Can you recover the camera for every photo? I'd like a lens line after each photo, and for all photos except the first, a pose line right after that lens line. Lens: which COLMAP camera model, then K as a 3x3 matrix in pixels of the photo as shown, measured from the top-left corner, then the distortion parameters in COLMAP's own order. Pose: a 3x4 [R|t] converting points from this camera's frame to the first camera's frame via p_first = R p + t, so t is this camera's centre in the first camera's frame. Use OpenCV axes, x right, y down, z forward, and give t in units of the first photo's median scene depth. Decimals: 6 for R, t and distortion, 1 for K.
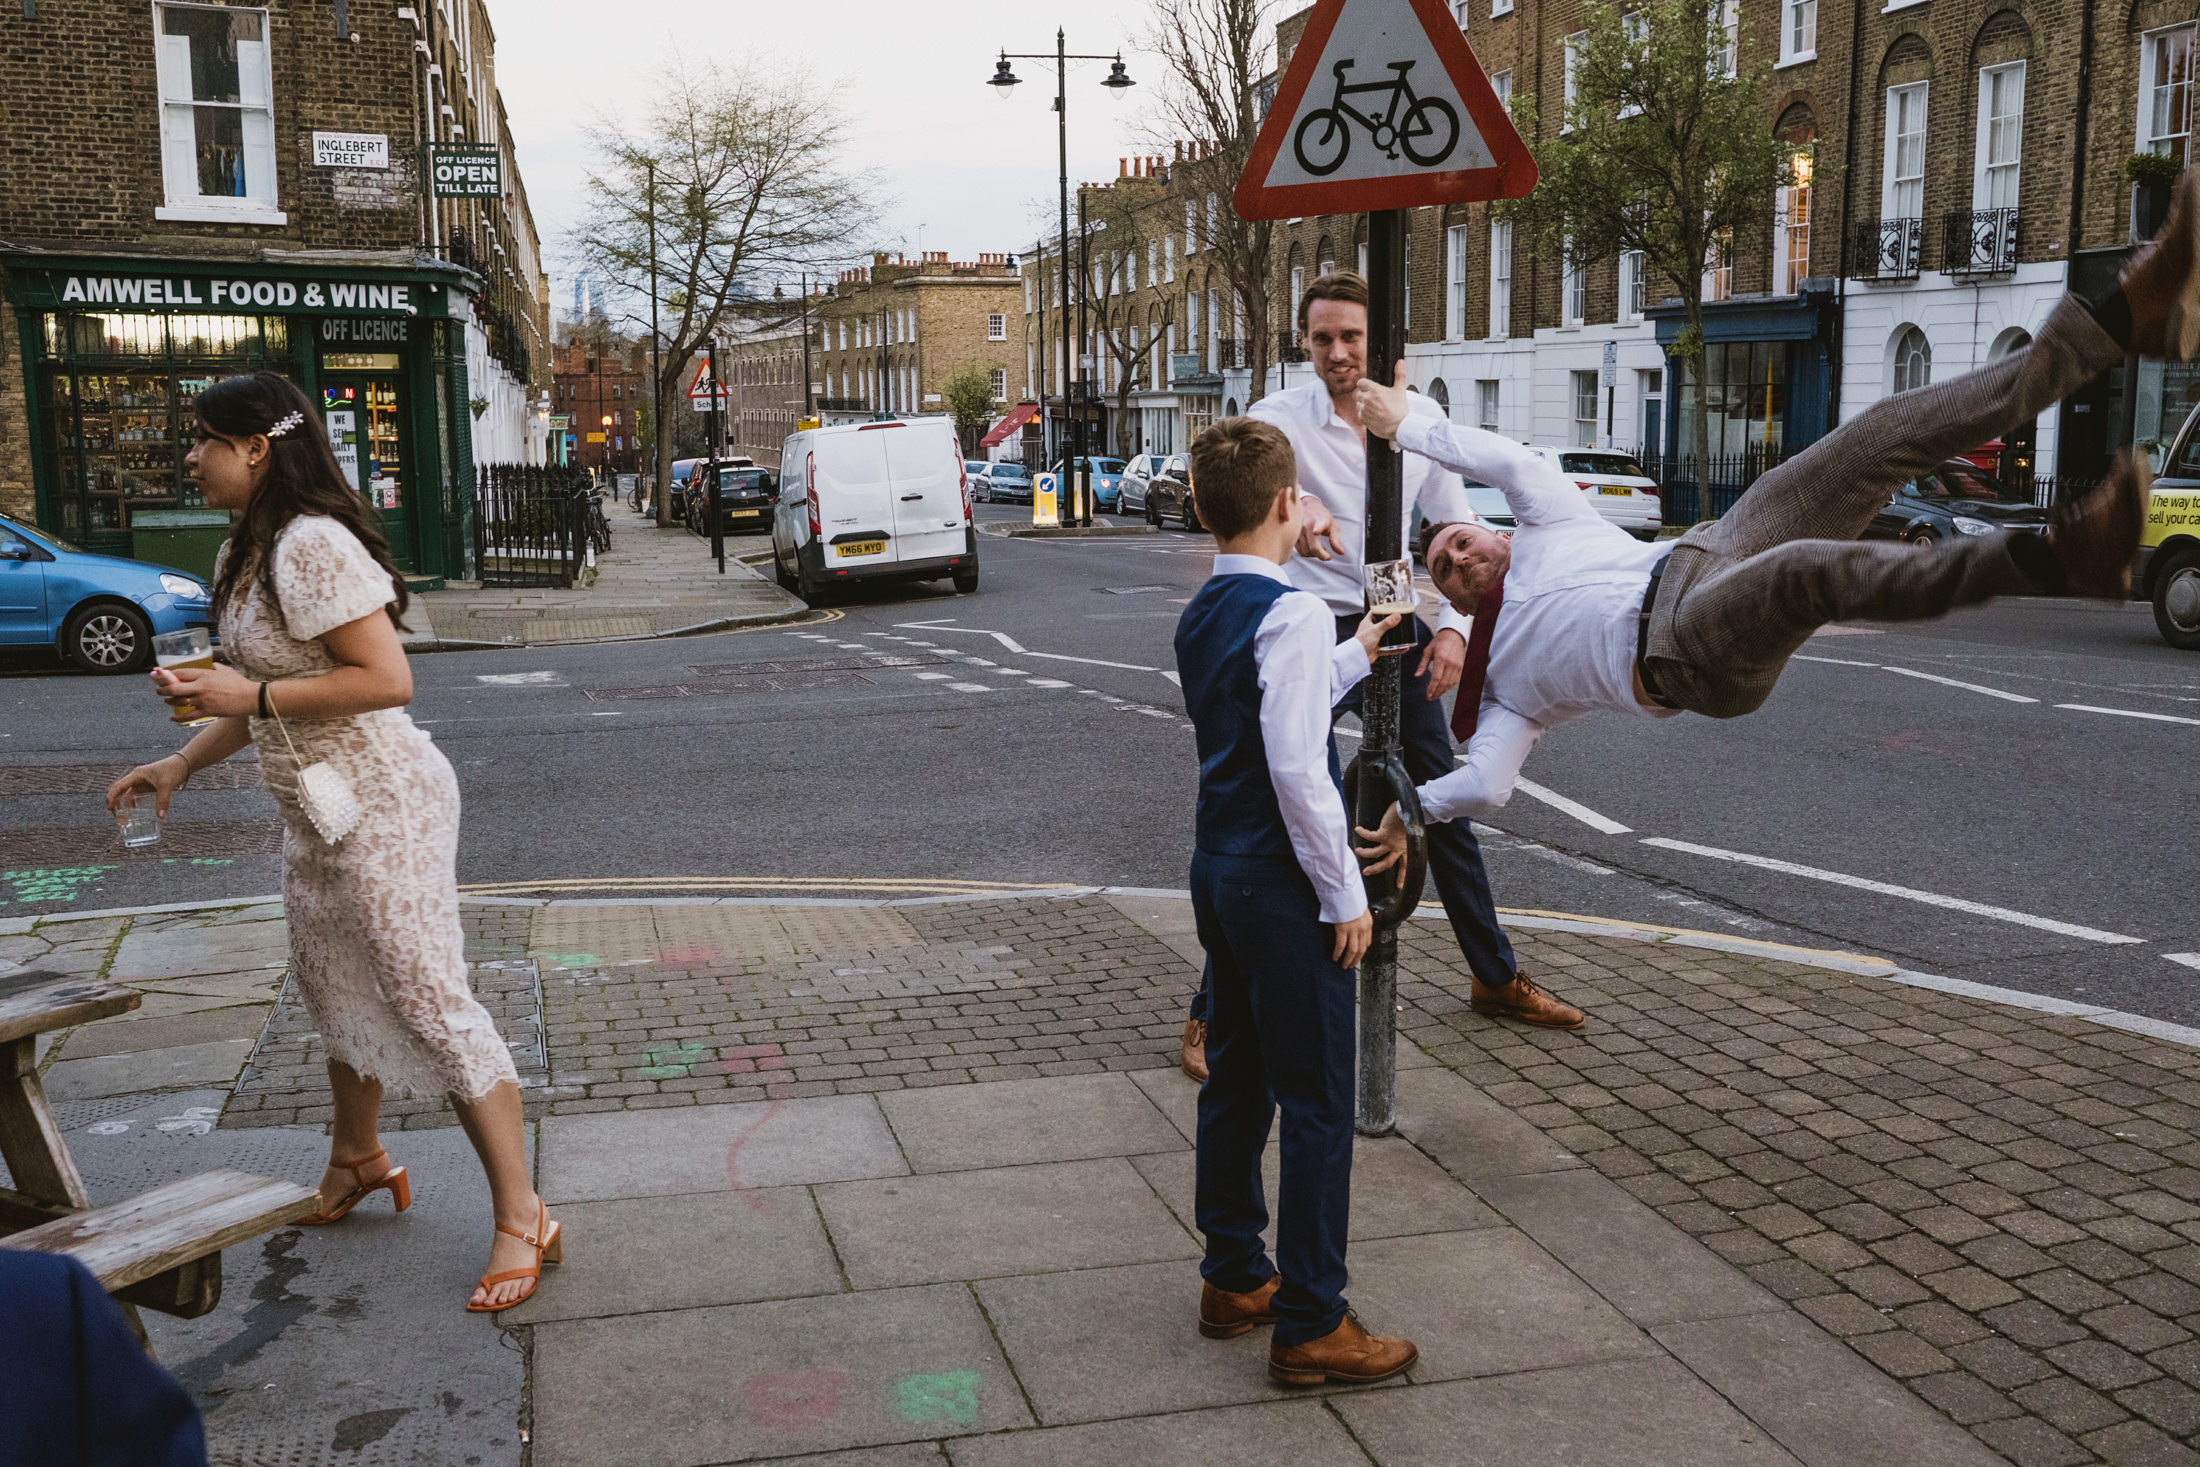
lens RADIAL K [[2168.2, 0, 1083.4], [0, 2168.2, 728.9], [0, 0, 1]] dist [0.012240, 0.000000]
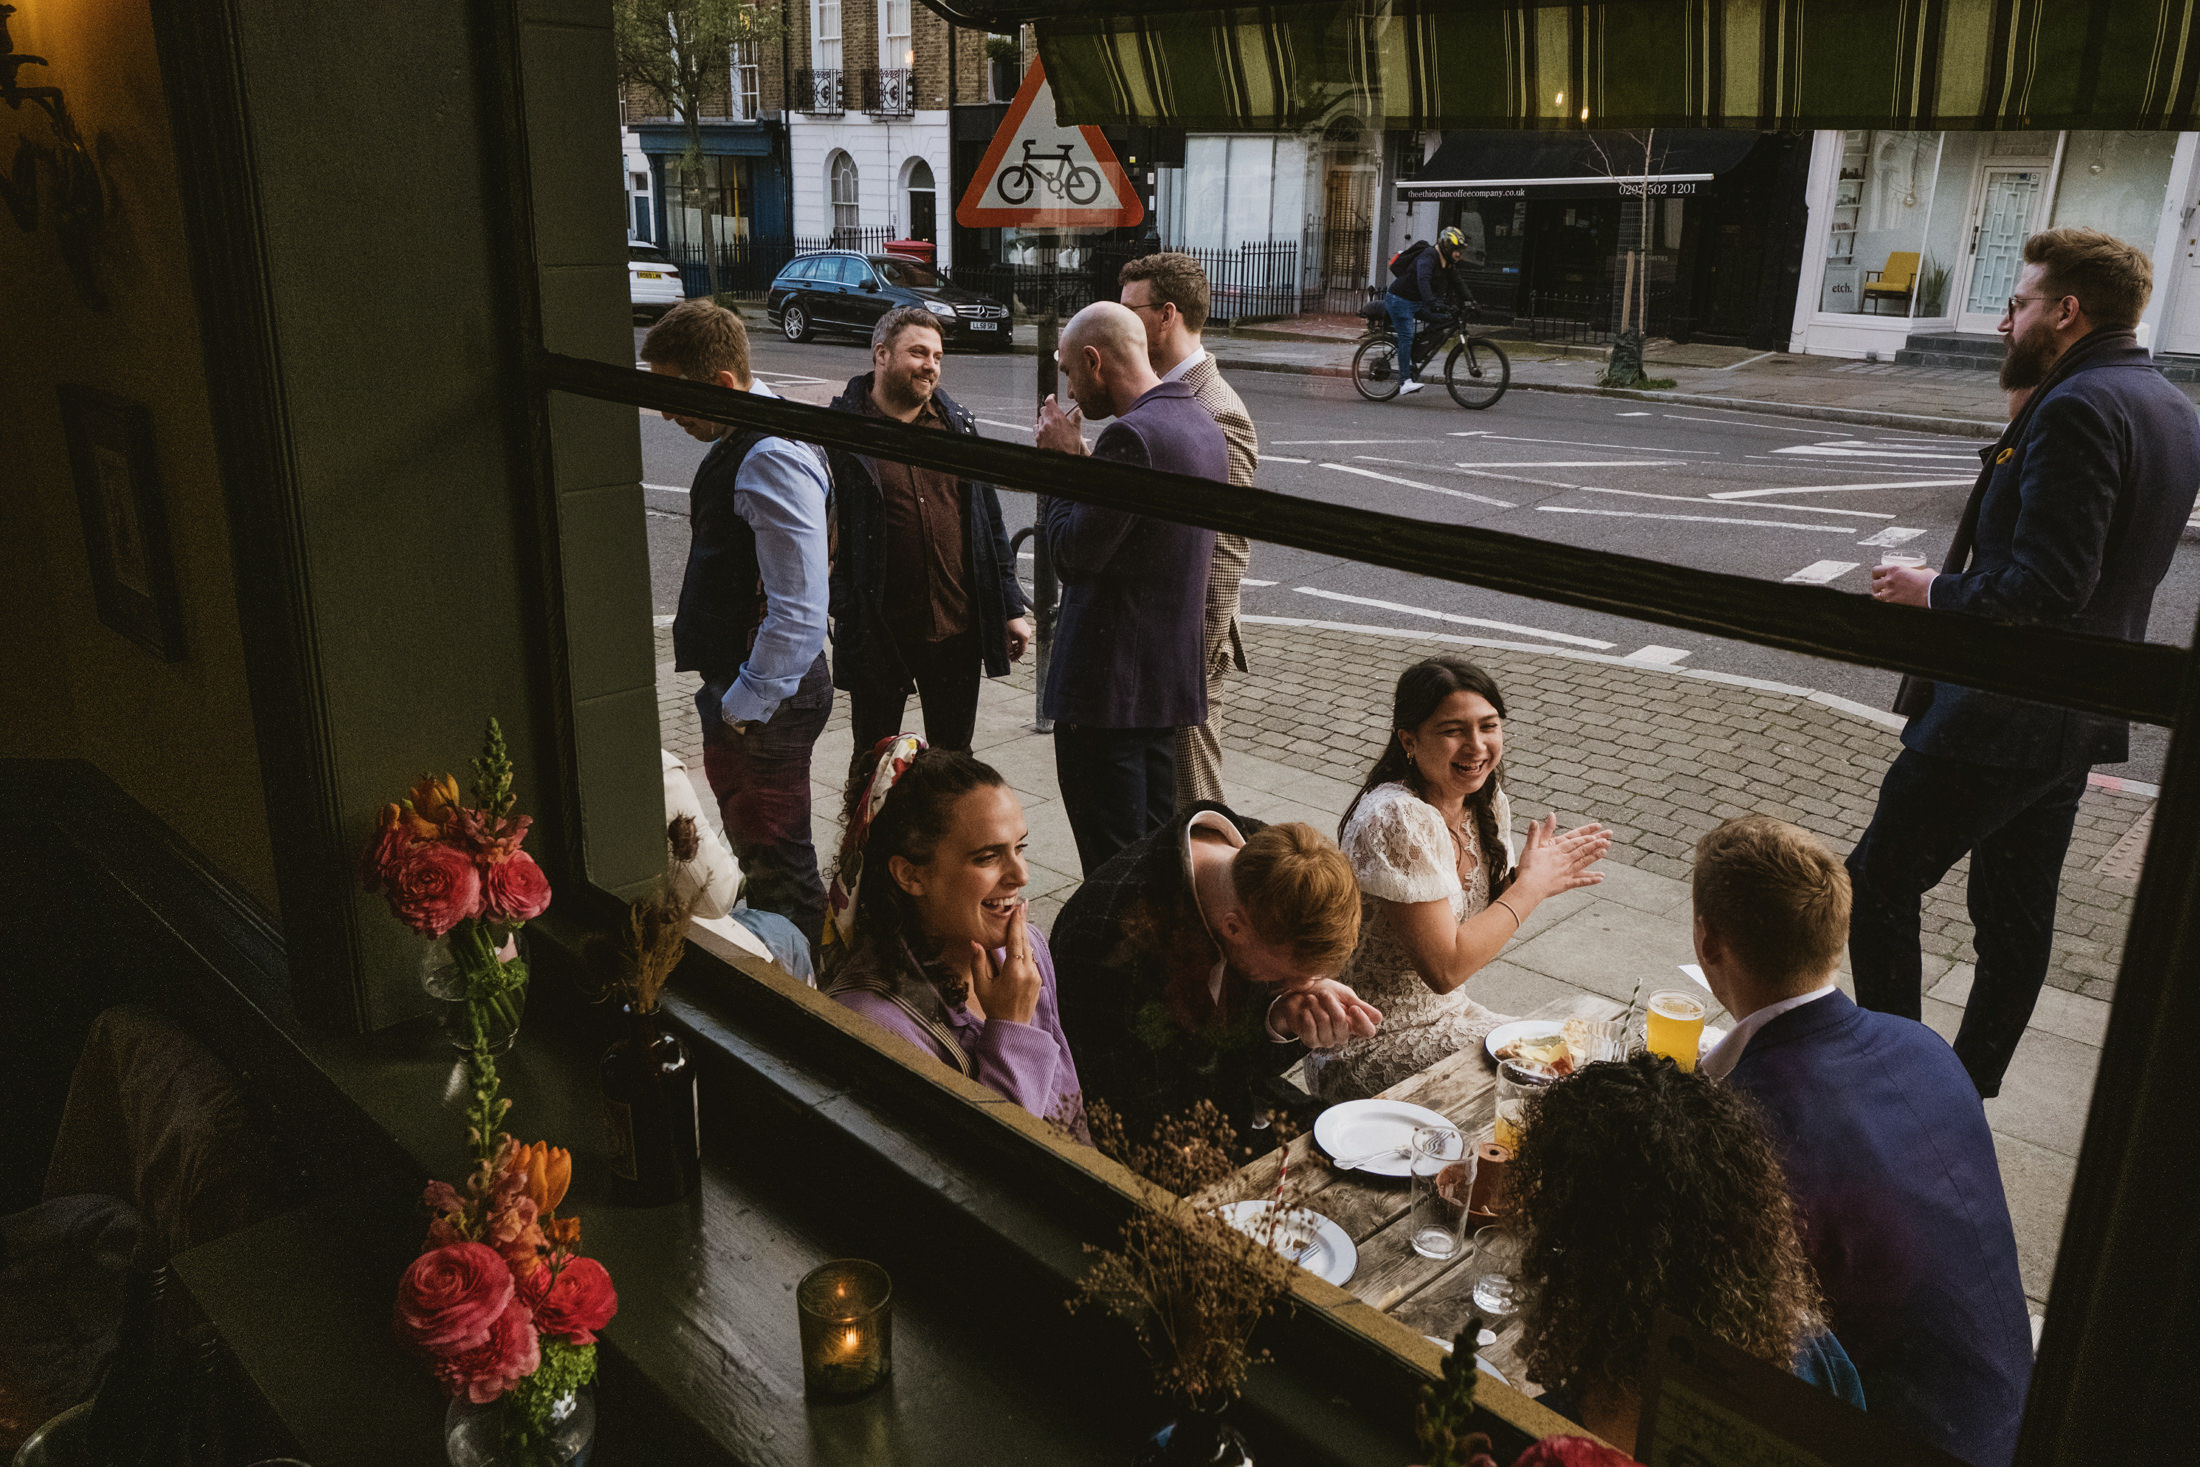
lens RADIAL K [[1653.6, 0, 1104.7], [0, 1653.6, 725.2], [0, 0, 1]] dist [0.006666, 0.001297]
pose [[0.848025, -0.146008, 0.509446, -0.103133], [0.058096, 0.981117, 0.184482, -0.014679], [-0.526762, -0.126848, 0.840495, -0.040810]]
